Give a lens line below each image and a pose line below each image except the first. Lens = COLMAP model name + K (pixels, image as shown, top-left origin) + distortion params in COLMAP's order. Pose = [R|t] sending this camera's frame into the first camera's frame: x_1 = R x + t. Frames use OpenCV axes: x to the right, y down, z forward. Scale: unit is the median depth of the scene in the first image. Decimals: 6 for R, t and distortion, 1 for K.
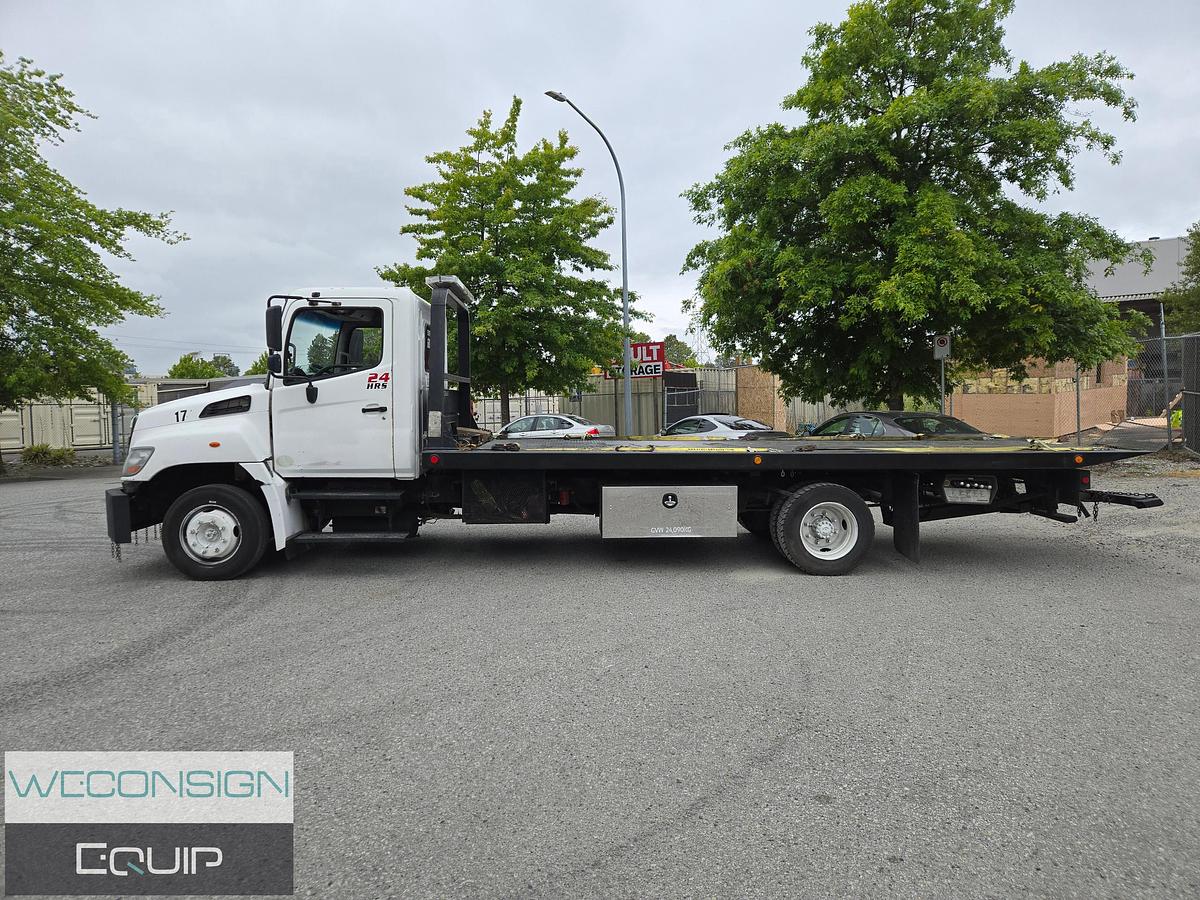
lens RADIAL K [[815.6, 0, 603.7], [0, 815.6, 443.3], [0, 0, 1]] dist [0.065394, -0.052952]
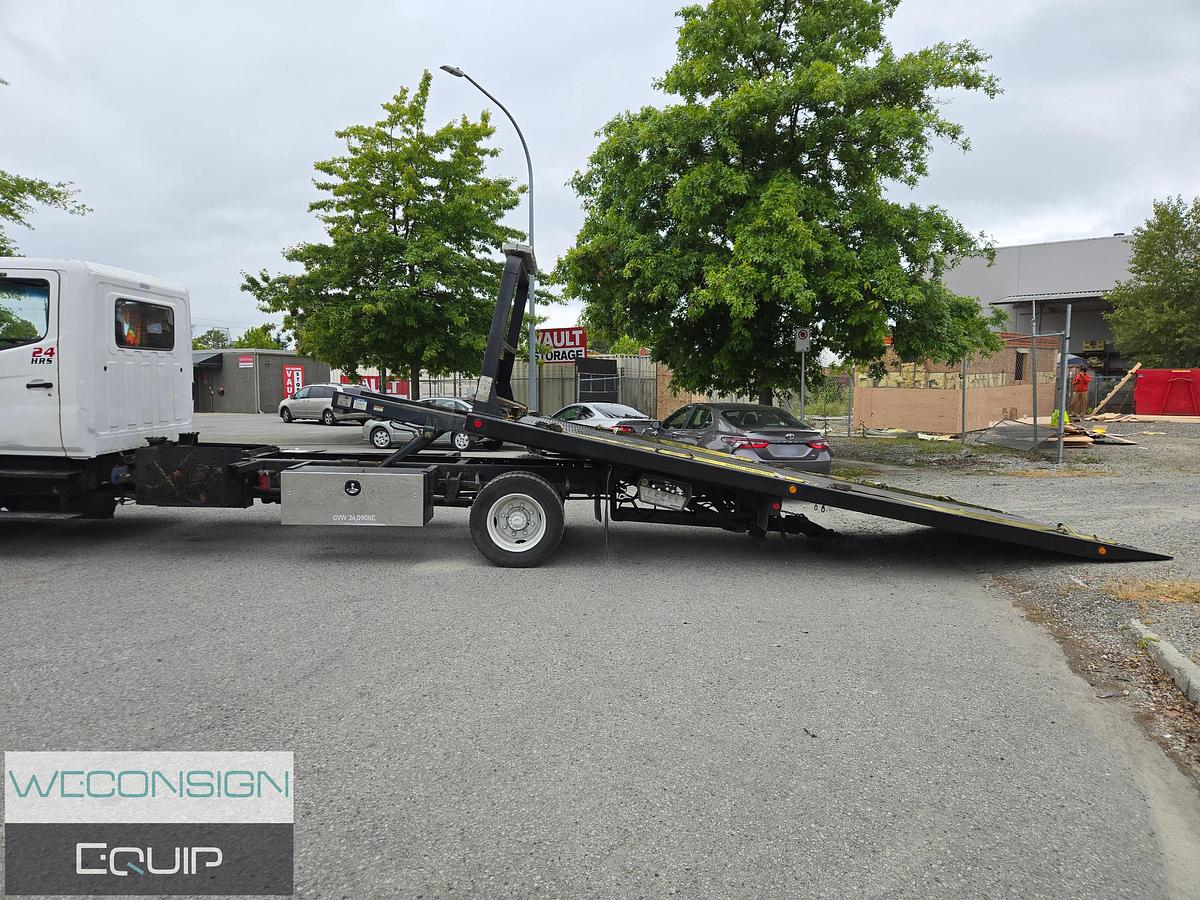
lens RADIAL K [[815.3, 0, 607.4], [0, 815.3, 447.9], [0, 0, 1]] dist [0.081272, -0.071644]
pose [[0.999659, 0.025937, 0.003040, 0.151811], [-0.026003, 0.999371, 0.024130, -0.003500], [-0.002412, -0.024201, 0.999704, 0.007198]]
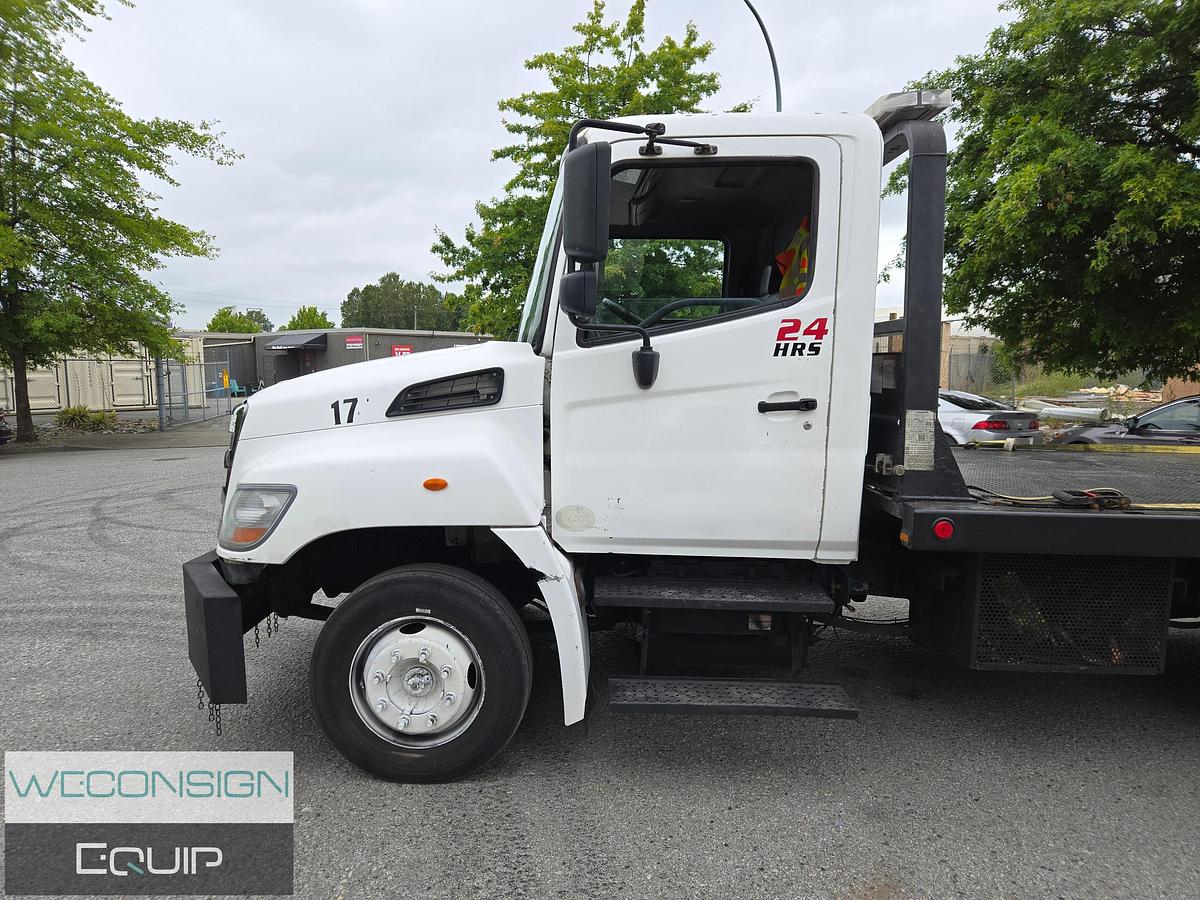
lens RADIAL K [[815.4, 0, 585.5], [0, 815.4, 462.7], [0, 0, 1]] dist [0.071946, -0.042628]
pose [[0.998379, 0.021504, -0.052692, -0.142178], [-0.017711, 0.997289, 0.071418, -0.015697], [0.054085, -0.070369, 0.996054, 0.223600]]
